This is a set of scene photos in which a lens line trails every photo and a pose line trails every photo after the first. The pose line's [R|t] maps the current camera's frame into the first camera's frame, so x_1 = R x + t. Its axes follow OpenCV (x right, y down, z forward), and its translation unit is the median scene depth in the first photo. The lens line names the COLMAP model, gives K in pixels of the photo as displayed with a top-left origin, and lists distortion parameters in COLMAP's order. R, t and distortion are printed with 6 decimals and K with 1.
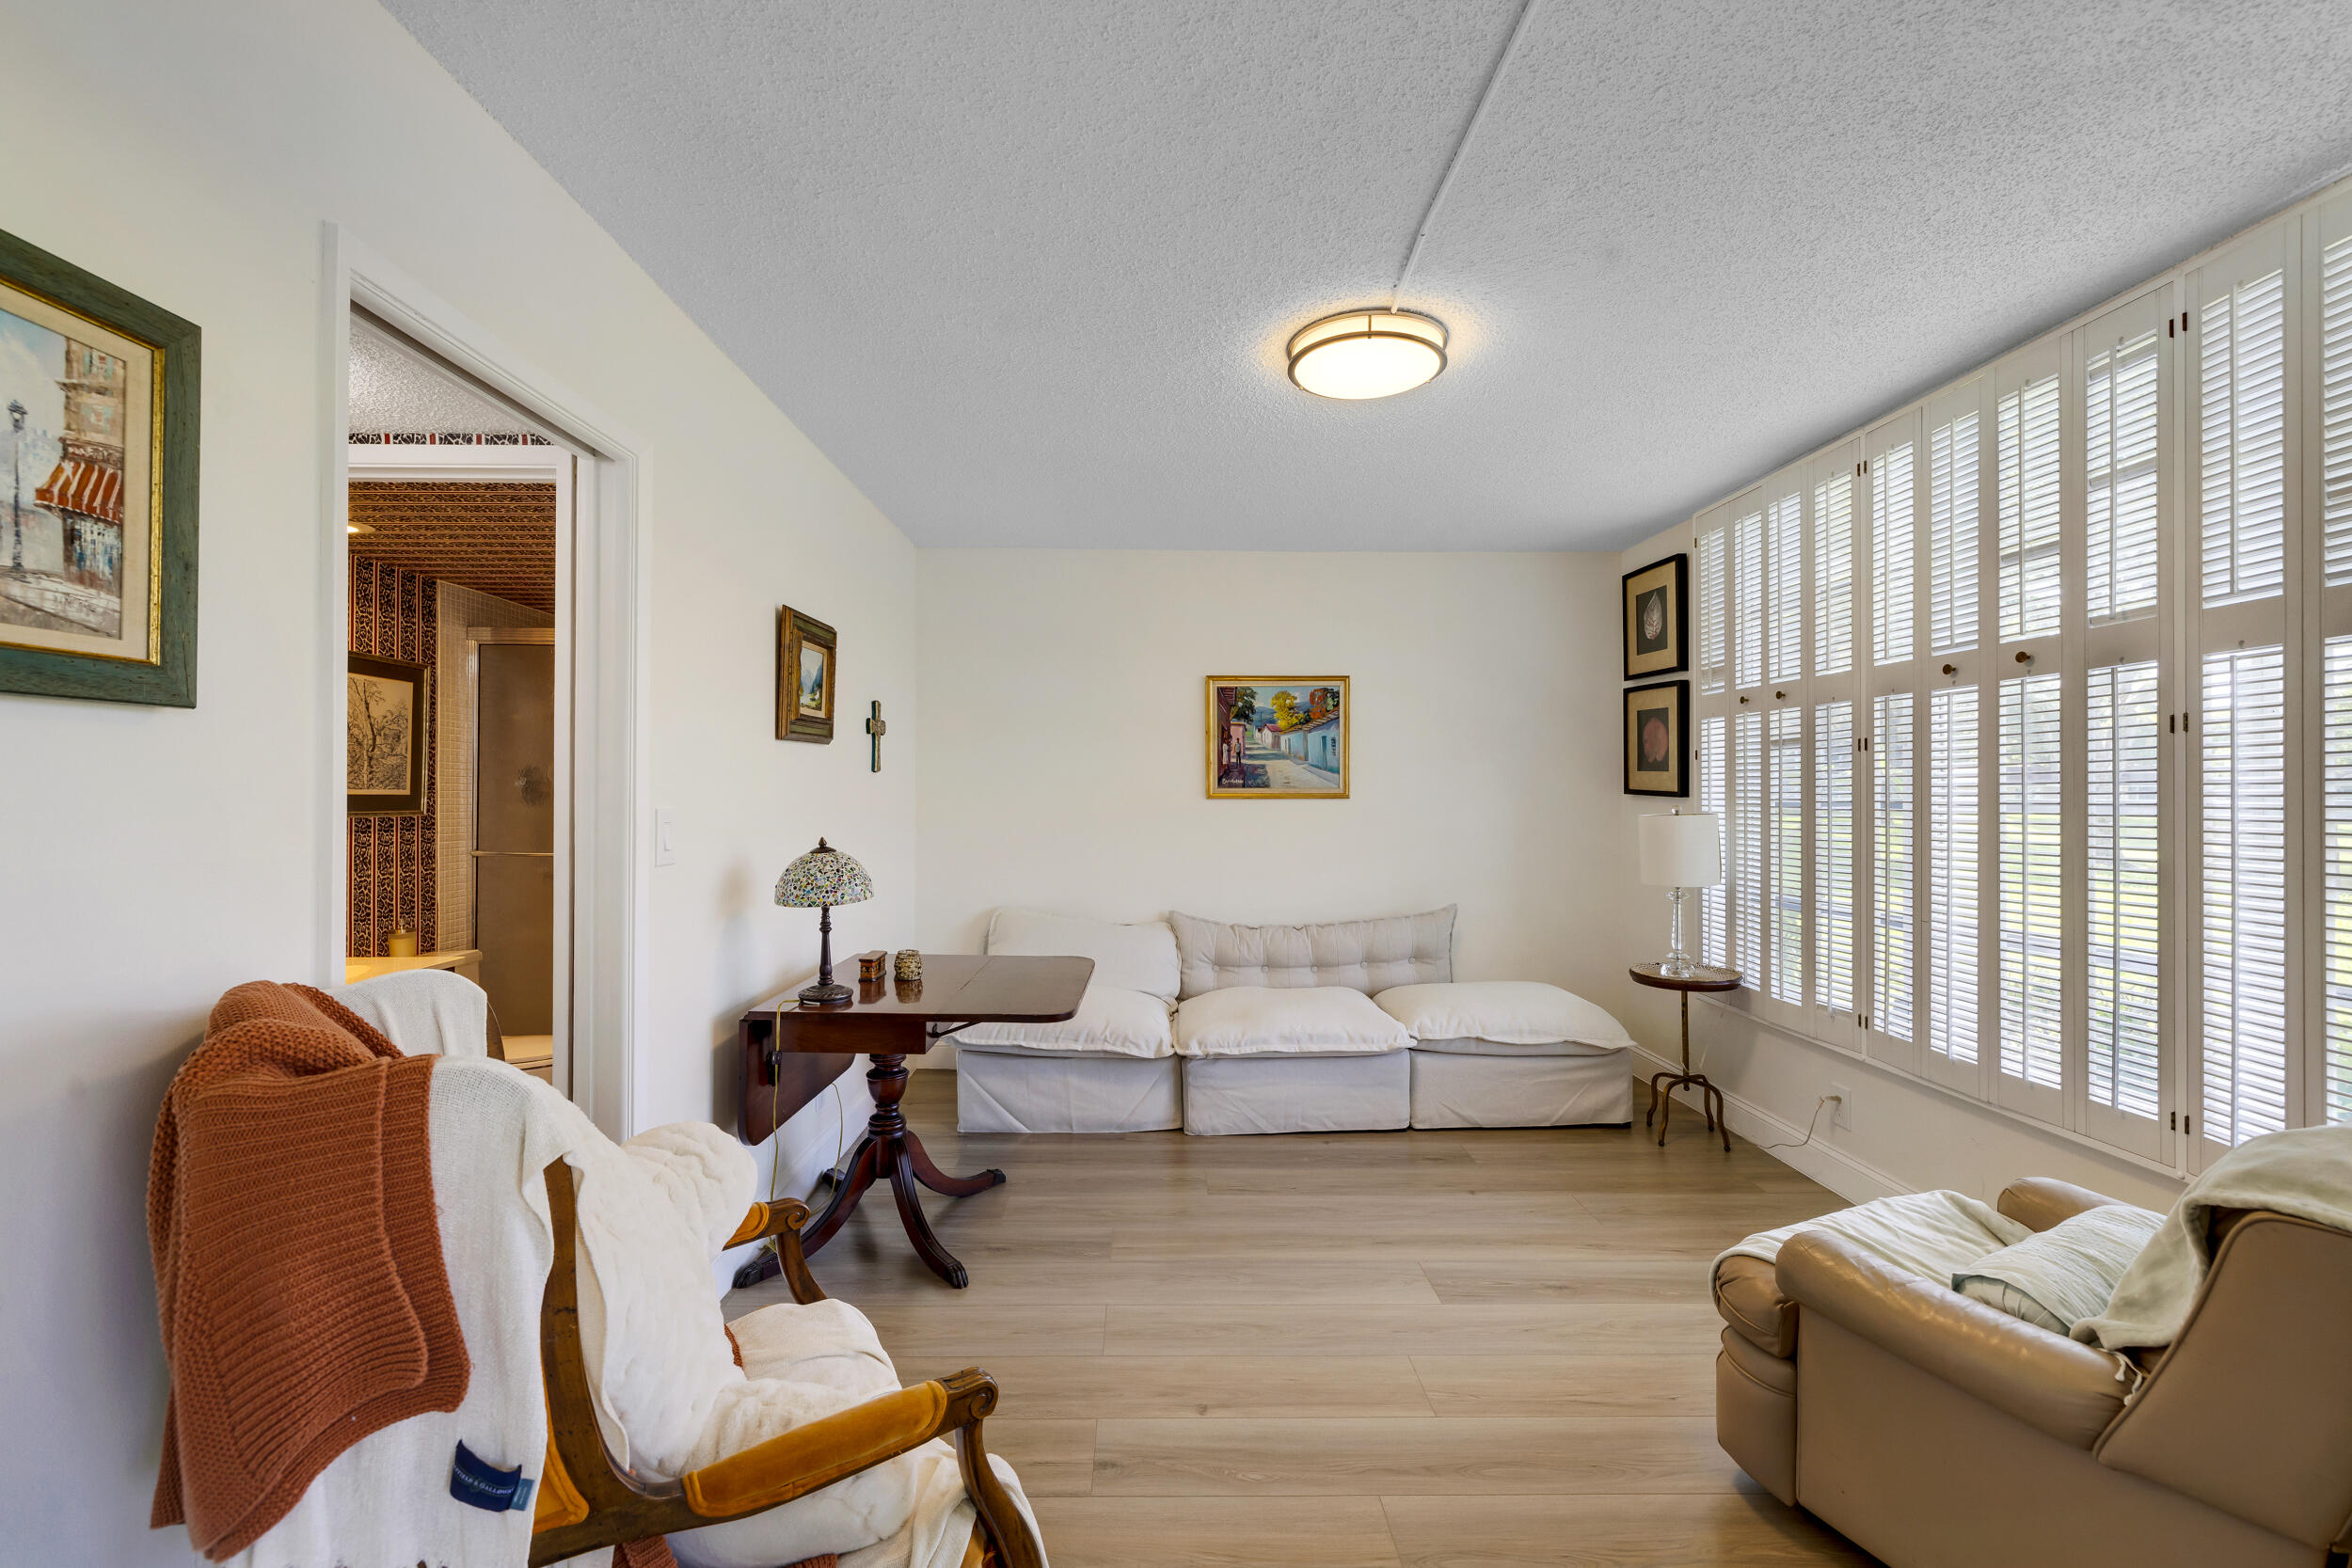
lens RADIAL K [[970.1, 0, 1190.6], [0, 970.1, 785.7], [0, 0, 1]] dist [0.000197, 0.000366]
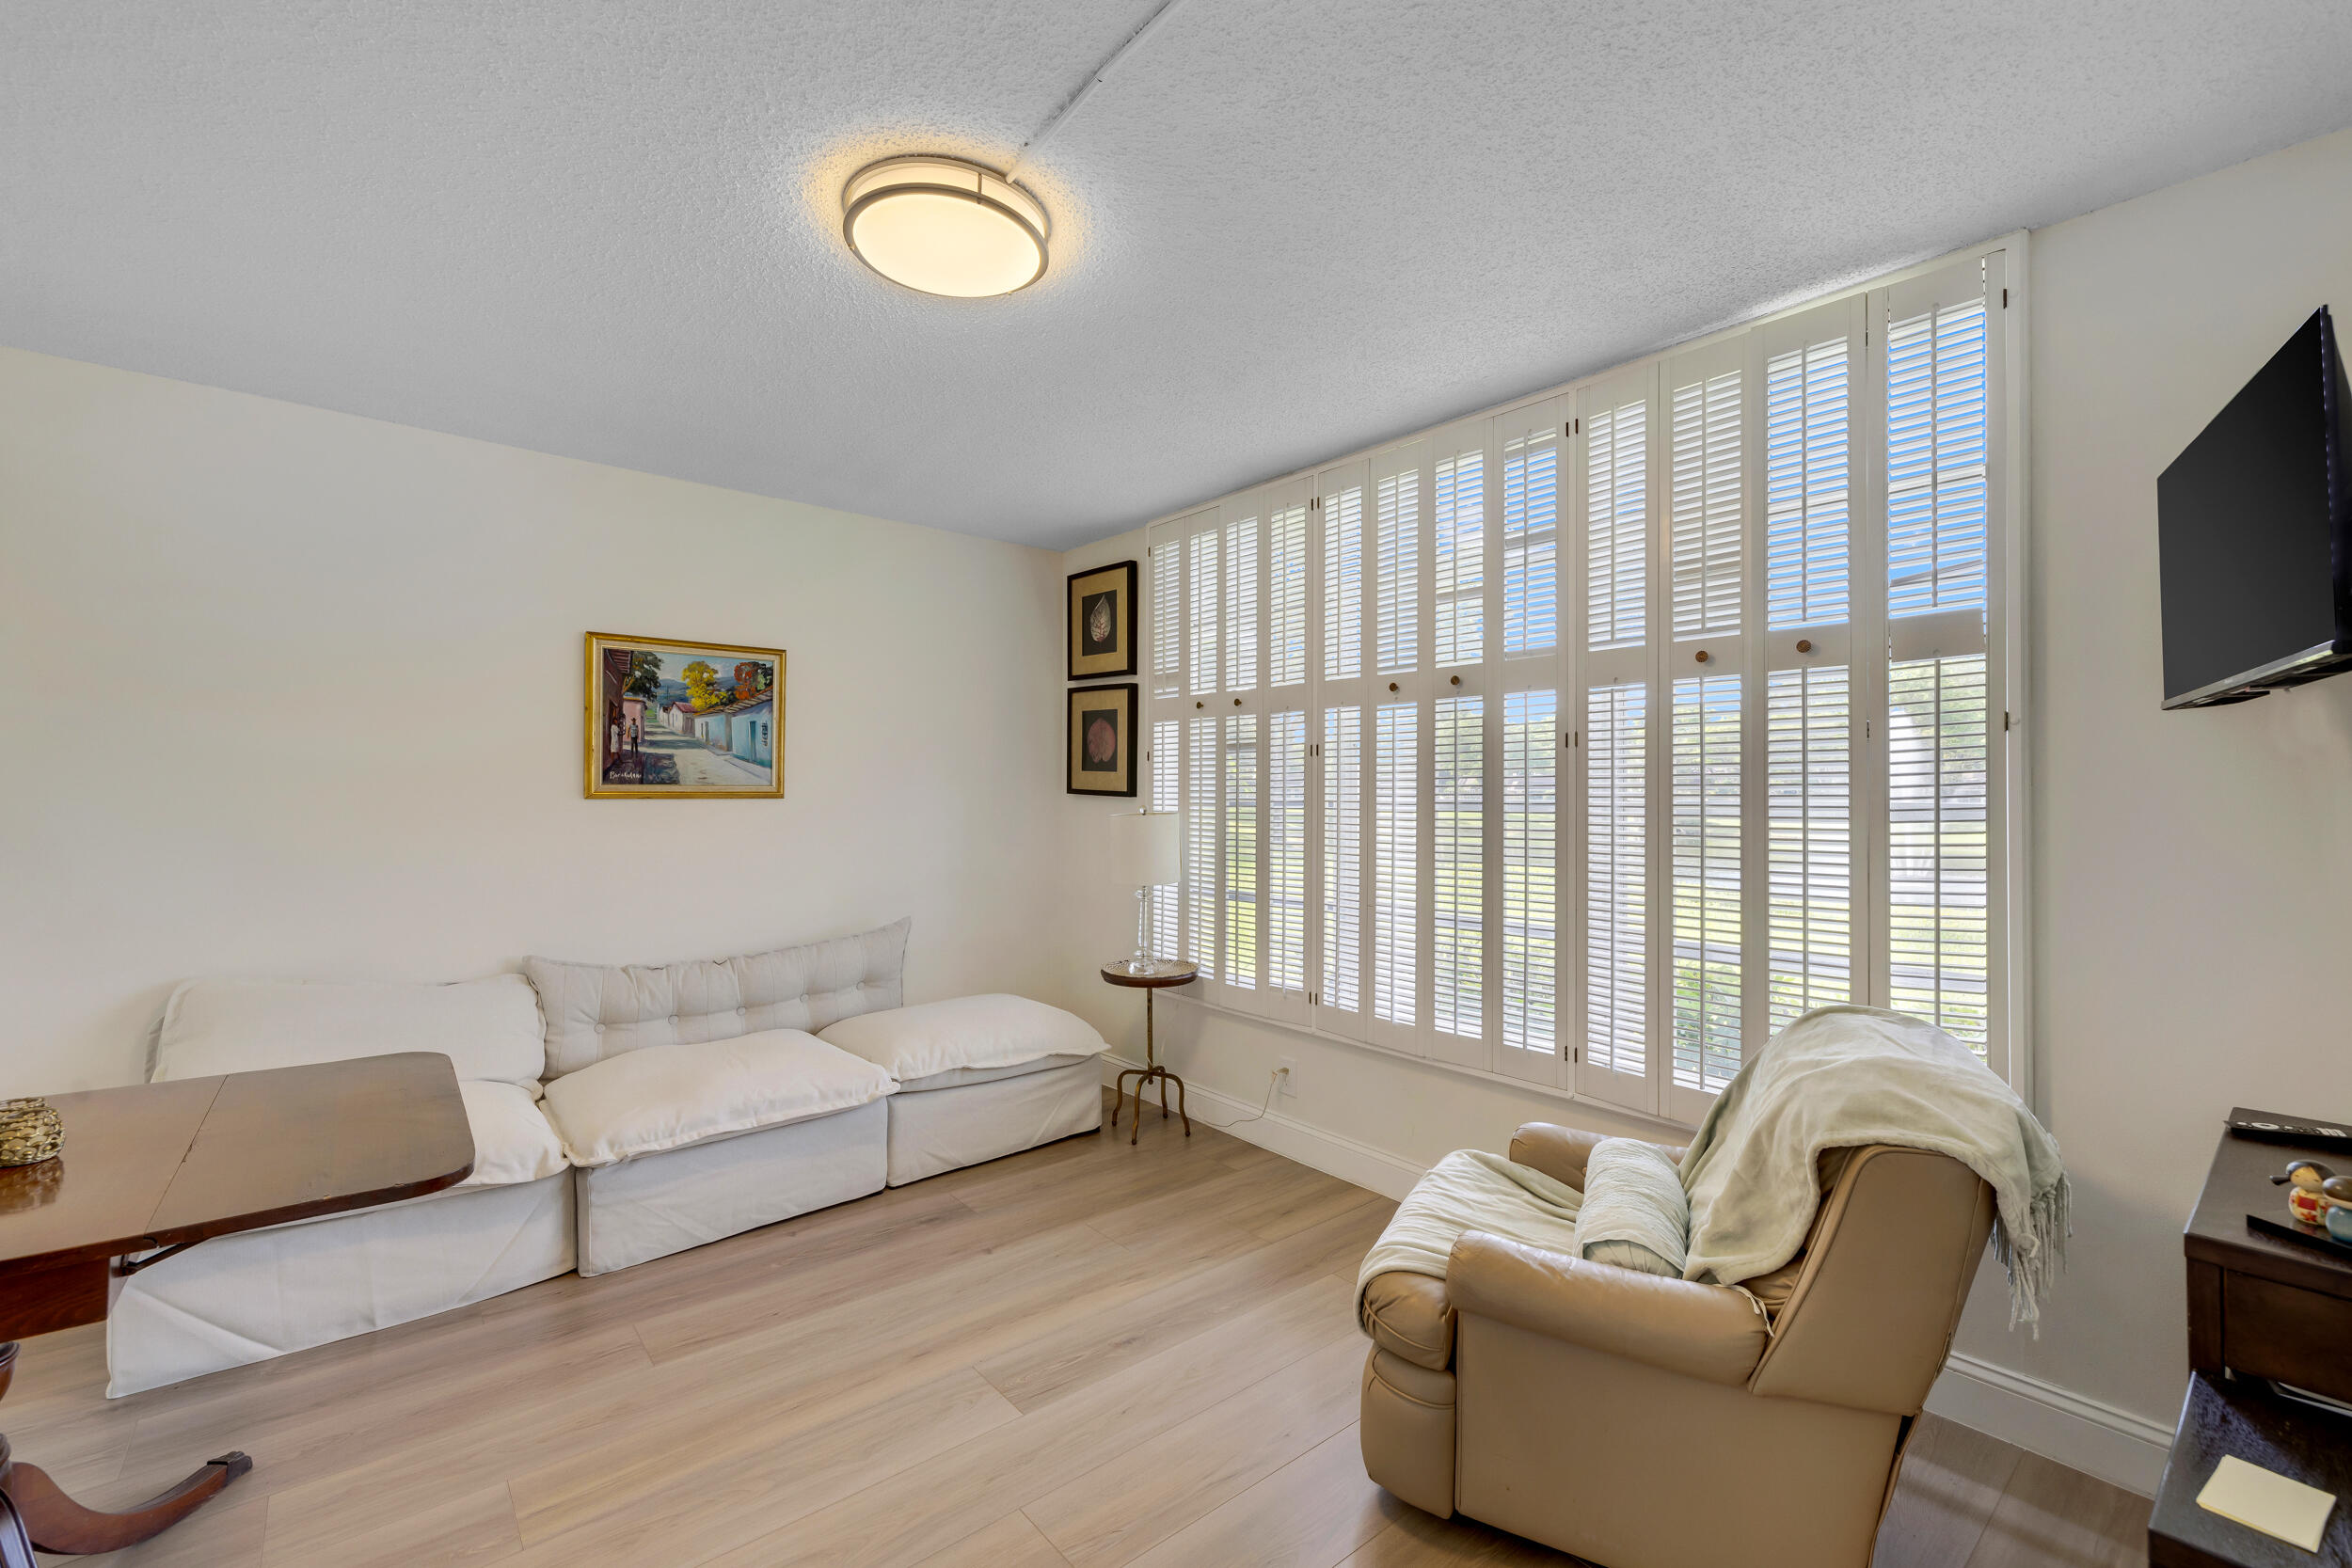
lens RADIAL K [[970.1, 0, 1181.7], [0, 970.1, 780.3], [0, 0, 1]] dist [0.000197, 0.000366]
pose [[0.790128, 0.010894, 0.612845, -0.108103], [-0.008470, 0.999941, -0.006854, 0.001128], [-0.612884, 0.000225, 0.790173, 0.201576]]
